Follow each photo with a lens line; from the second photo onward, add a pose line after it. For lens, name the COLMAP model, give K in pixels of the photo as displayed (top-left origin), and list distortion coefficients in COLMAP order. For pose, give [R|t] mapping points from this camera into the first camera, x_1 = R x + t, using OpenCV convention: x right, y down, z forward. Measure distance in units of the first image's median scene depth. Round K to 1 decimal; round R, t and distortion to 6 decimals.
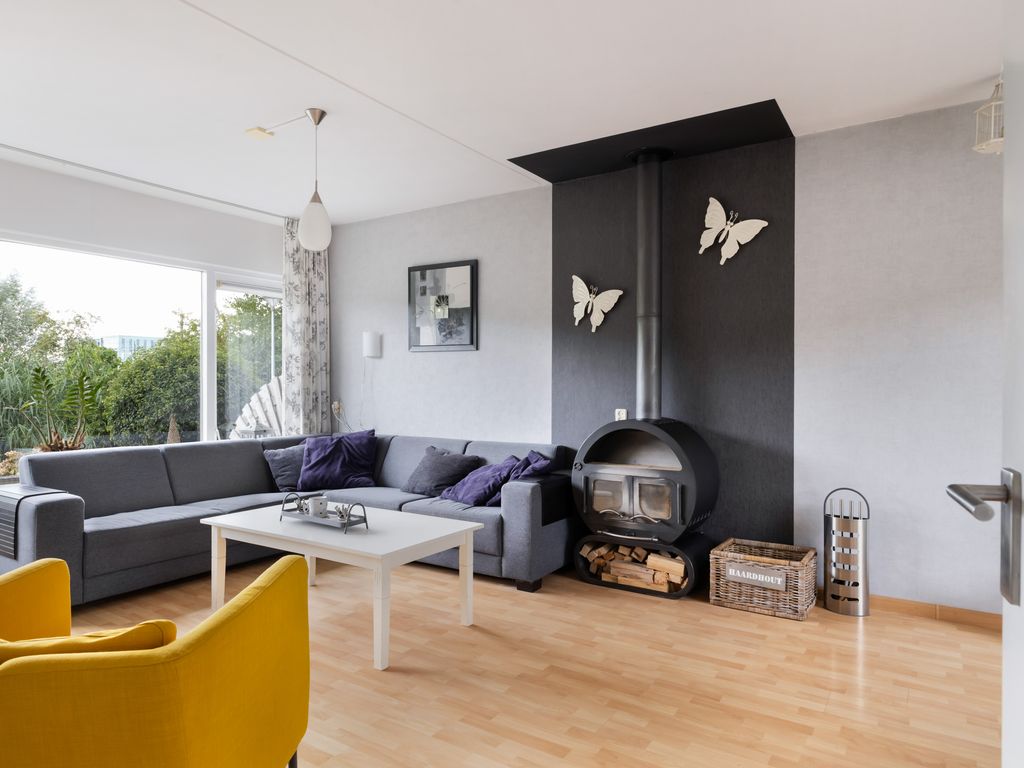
lens RADIAL K [[647.6, 0, 512.0], [0, 647.6, 384.0], [0, 0, 1]] dist [-0.005732, -0.002331]
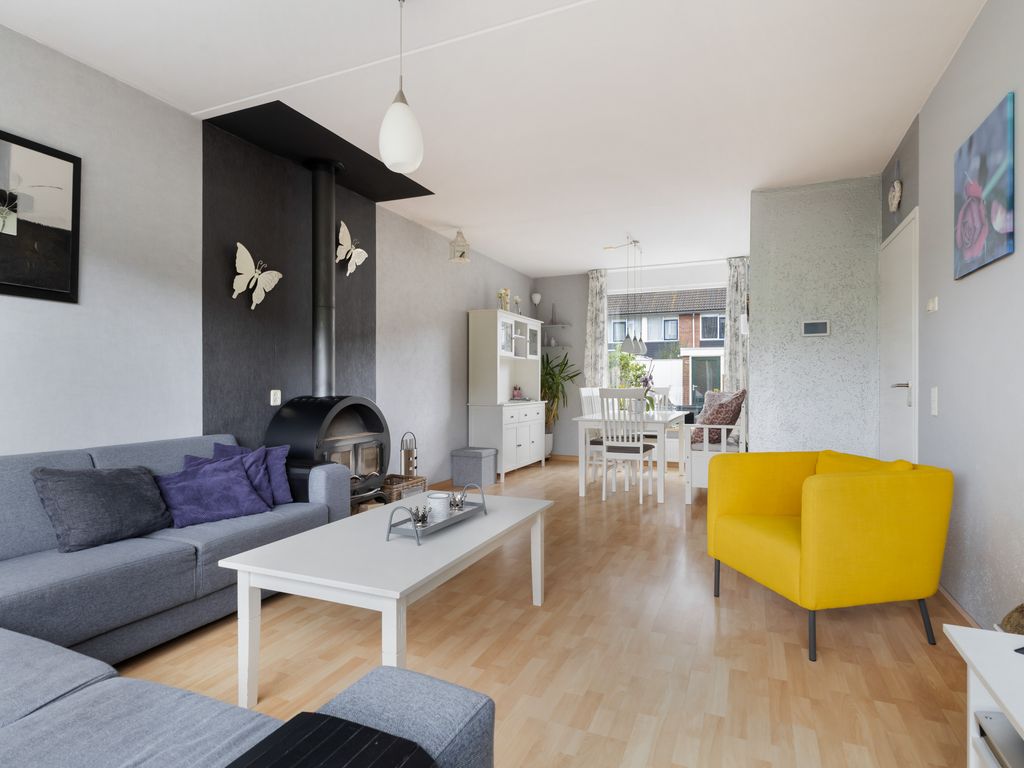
lens RADIAL K [[544.5, 0, 522.1], [0, 544.5, 386.3], [0, 0, 1]] dist [0.000316, 0.000252]
pose [[-0.176450, -0.005876, 0.984292, -0.734599], [-0.001504, 0.999983, 0.005700, 0.027256], [-0.984308, -0.000475, -0.176456, 0.763578]]
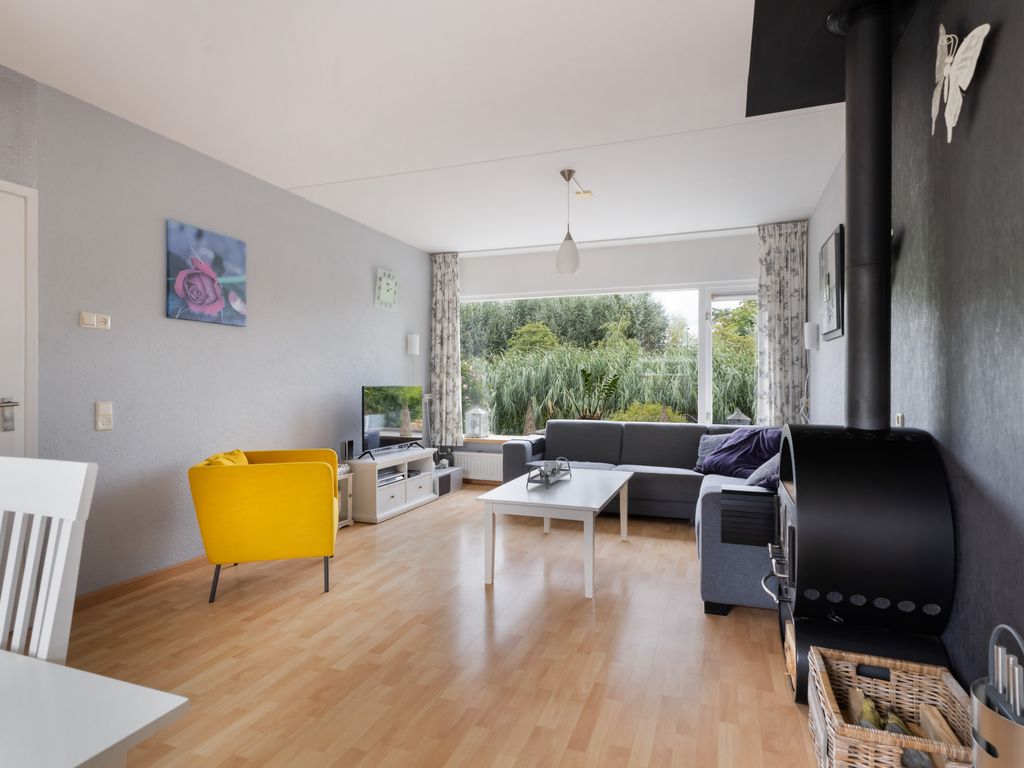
lens RADIAL K [[565.0, 0, 515.8], [0, 565.0, 381.0], [0, 0, 1]] dist [0.003075, 0.000532]
pose [[0.220385, -0.003774, -0.975406, 0.627002], [0.002688, 0.999991, -0.003261, 0.008041], [0.975409, -0.001903, 0.220394, 0.502009]]
